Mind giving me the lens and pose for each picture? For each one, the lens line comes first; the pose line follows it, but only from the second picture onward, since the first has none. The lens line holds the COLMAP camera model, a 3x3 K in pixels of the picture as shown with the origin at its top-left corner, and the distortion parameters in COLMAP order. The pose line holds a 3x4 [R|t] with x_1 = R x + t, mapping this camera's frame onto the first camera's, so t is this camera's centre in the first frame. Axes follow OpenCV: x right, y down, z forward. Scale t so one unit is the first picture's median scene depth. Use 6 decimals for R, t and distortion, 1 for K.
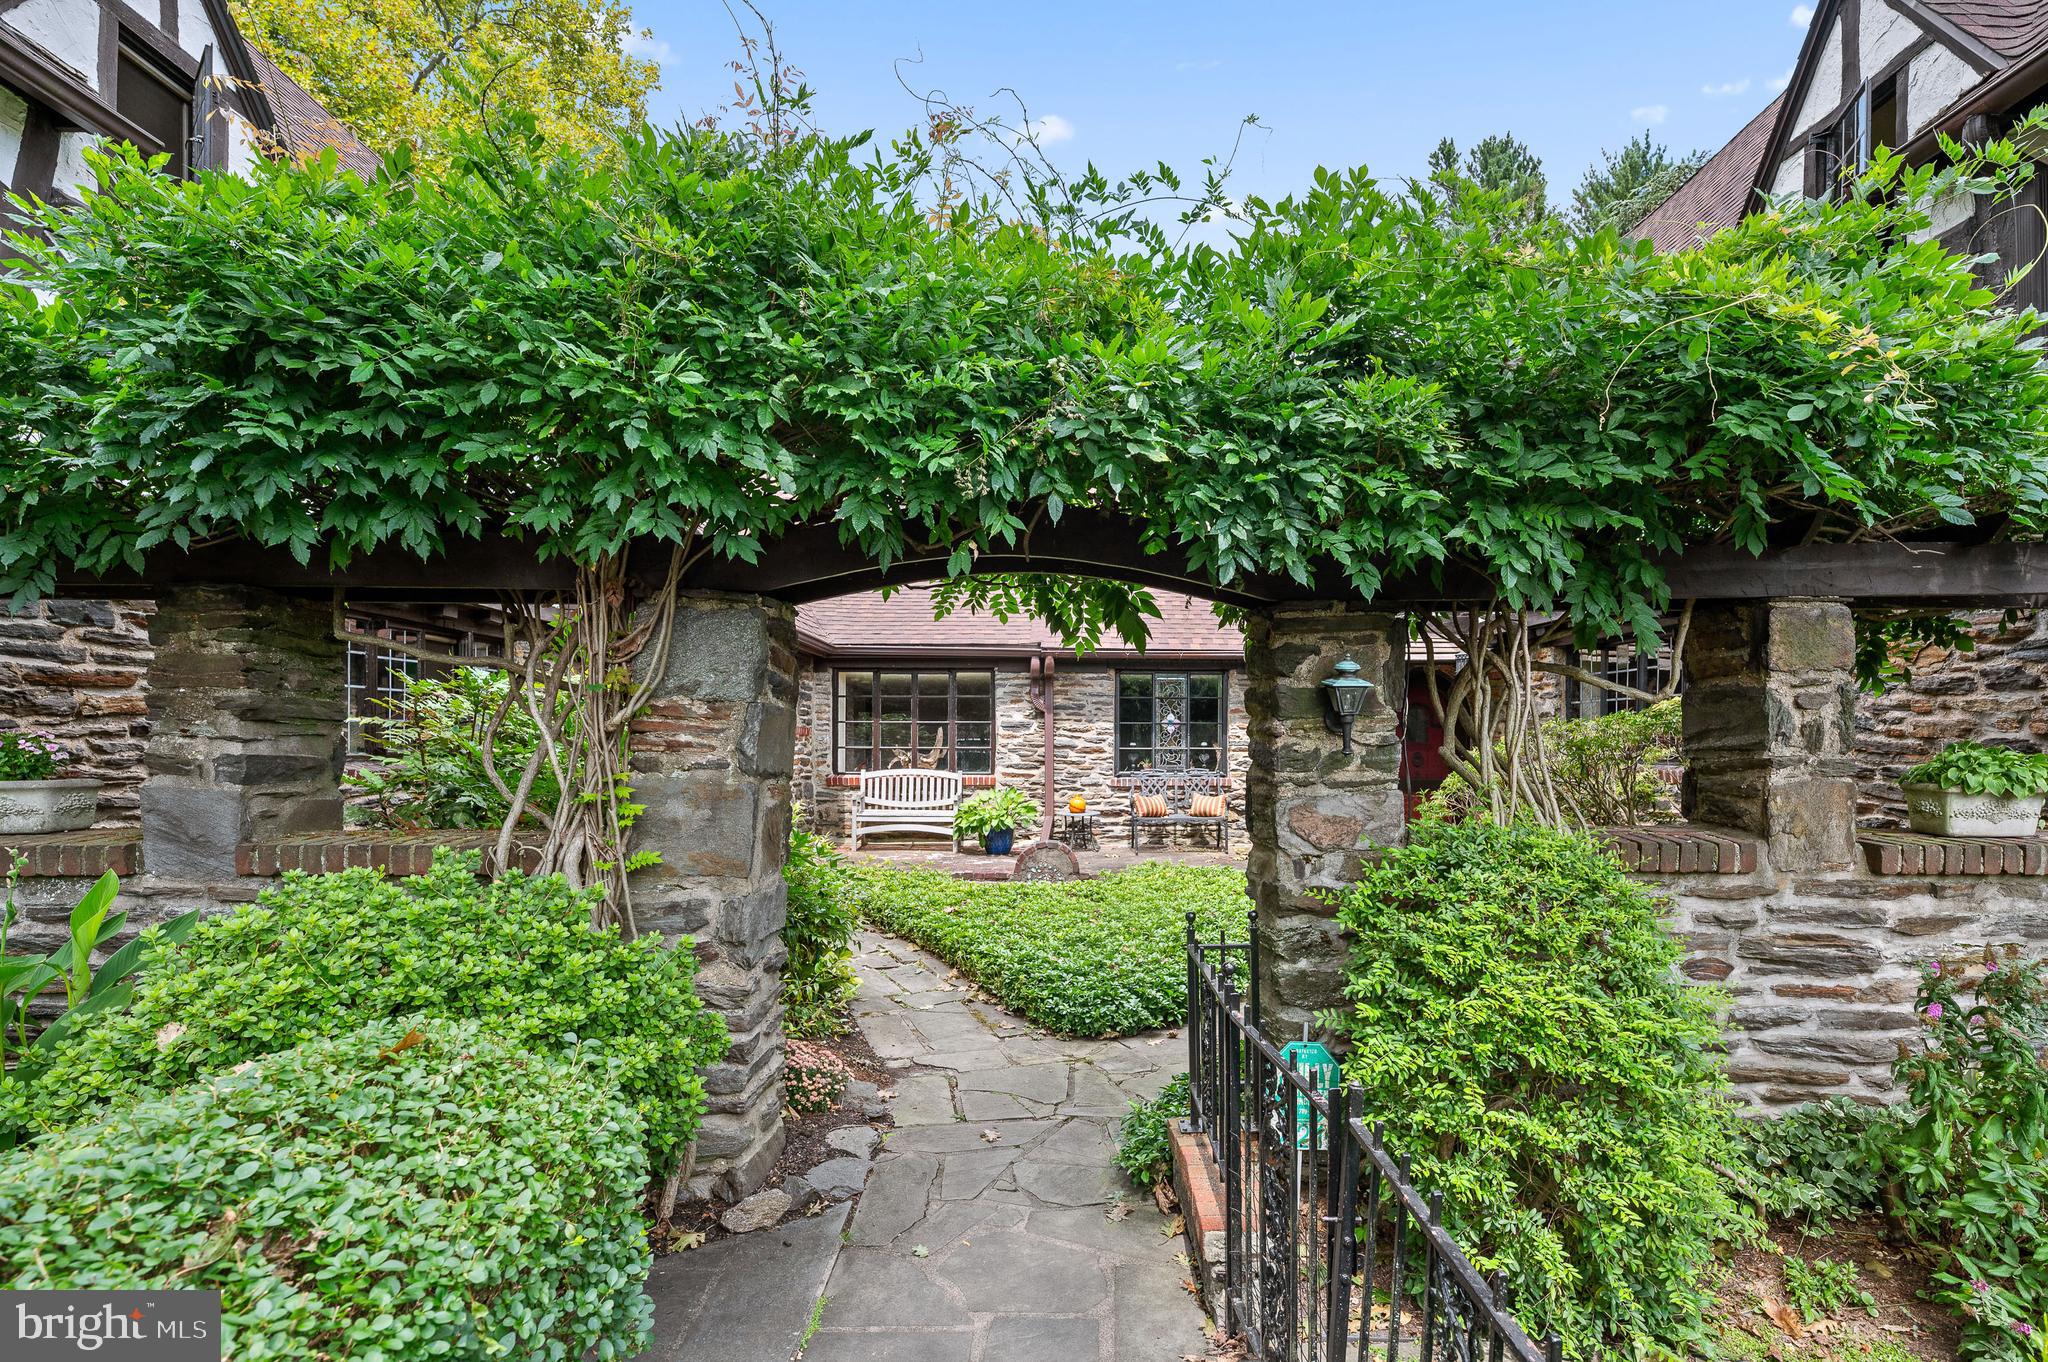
lens RADIAL K [[998.2, 0, 1067.3], [0, 998.2, 750.1], [0, 0, 1]] dist [-0.000270, 0.000339]
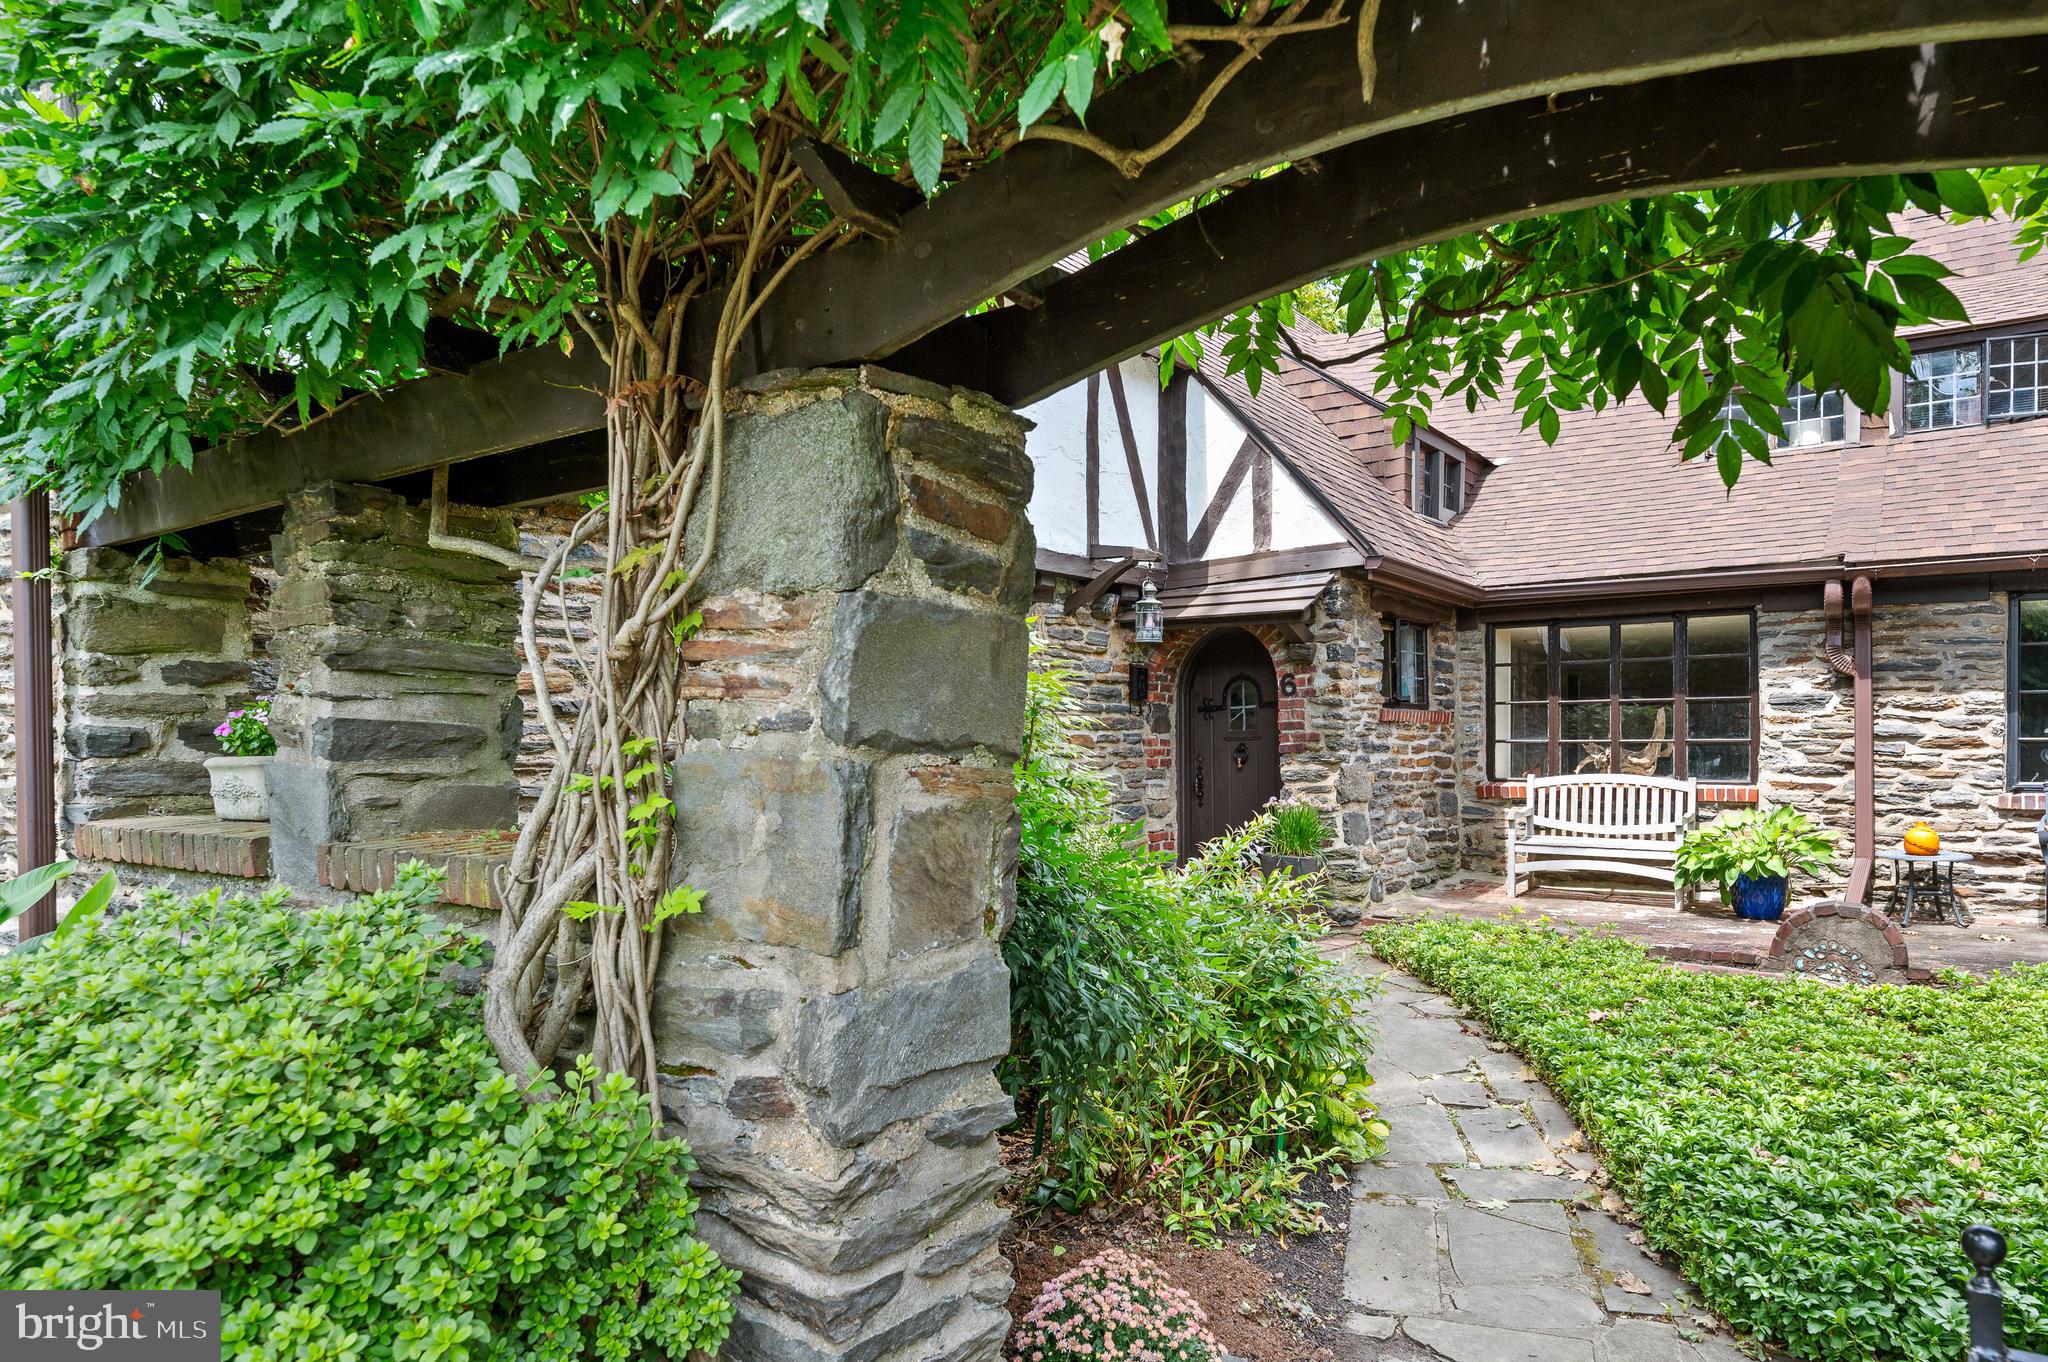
lens RADIAL K [[1296.6, 0, 1025.7], [0, 1296.6, 748.8], [0, 0, 1]] dist [0.001544, 0.003385]
pose [[0.812550, -0.001712, -0.582889, 0.026312], [-0.000599, 0.999993, -0.003772, 0.006786], [0.582891, 0.003414, 0.812543, 0.121606]]
